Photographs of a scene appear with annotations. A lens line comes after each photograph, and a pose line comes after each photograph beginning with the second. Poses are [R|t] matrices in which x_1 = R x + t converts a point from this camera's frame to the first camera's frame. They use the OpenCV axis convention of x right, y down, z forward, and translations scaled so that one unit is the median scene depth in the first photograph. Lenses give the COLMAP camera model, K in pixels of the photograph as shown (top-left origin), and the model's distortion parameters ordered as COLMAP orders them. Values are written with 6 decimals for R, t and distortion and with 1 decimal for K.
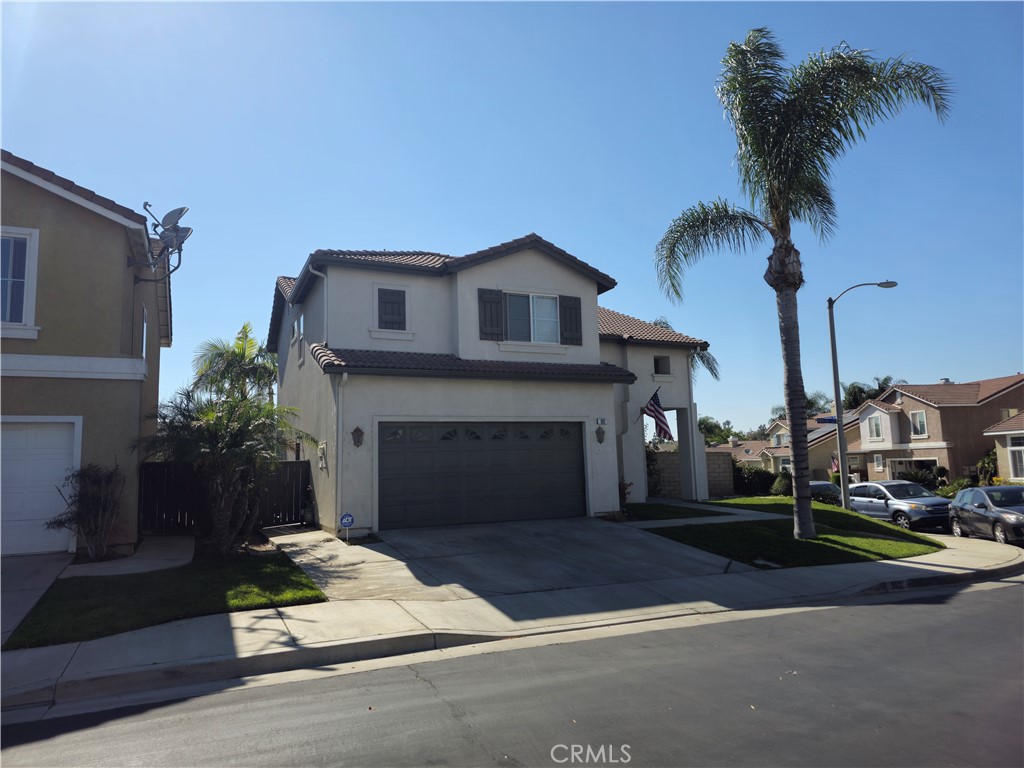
lens RADIAL K [[687.3, 0, 507.5], [0, 687.3, 387.5], [0, 0, 1]] dist [0.101434, -0.094848]
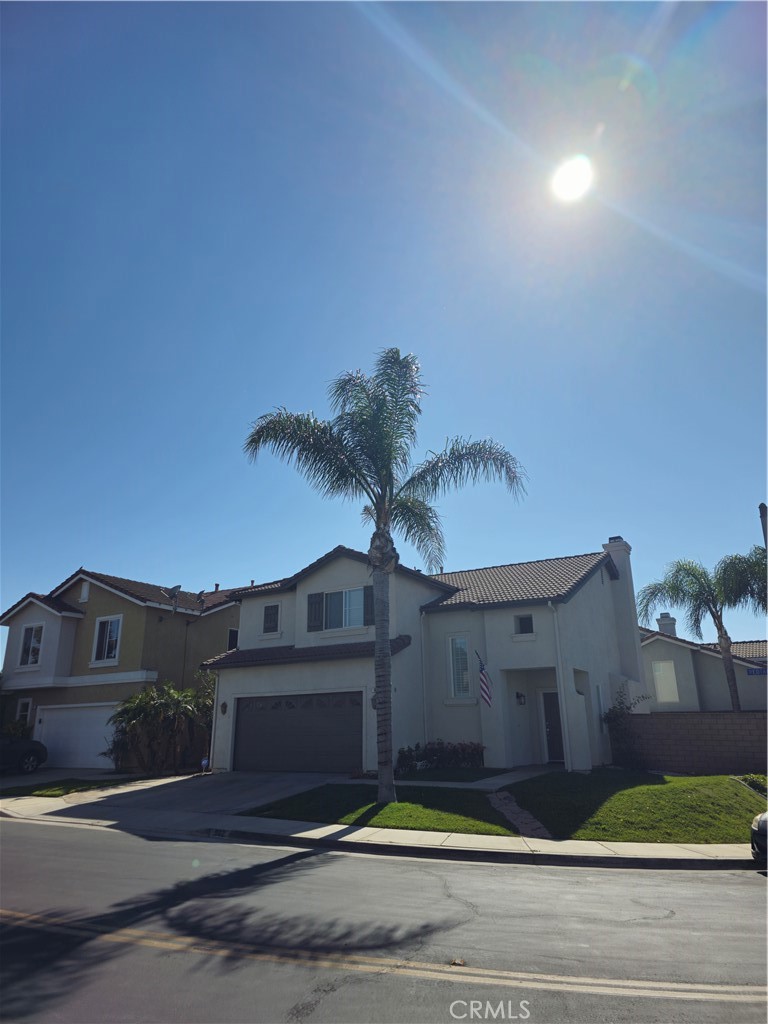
lens RADIAL K [[687.3, 0, 379.0], [0, 687.3, 515.5], [0, 0, 1]] dist [0.101434, -0.094848]
pose [[0.542586, -0.229824, -0.807949, 1.202449], [0.090211, 0.972223, -0.215971, 0.015123], [0.835142, 0.044297, 0.548248, 0.340703]]
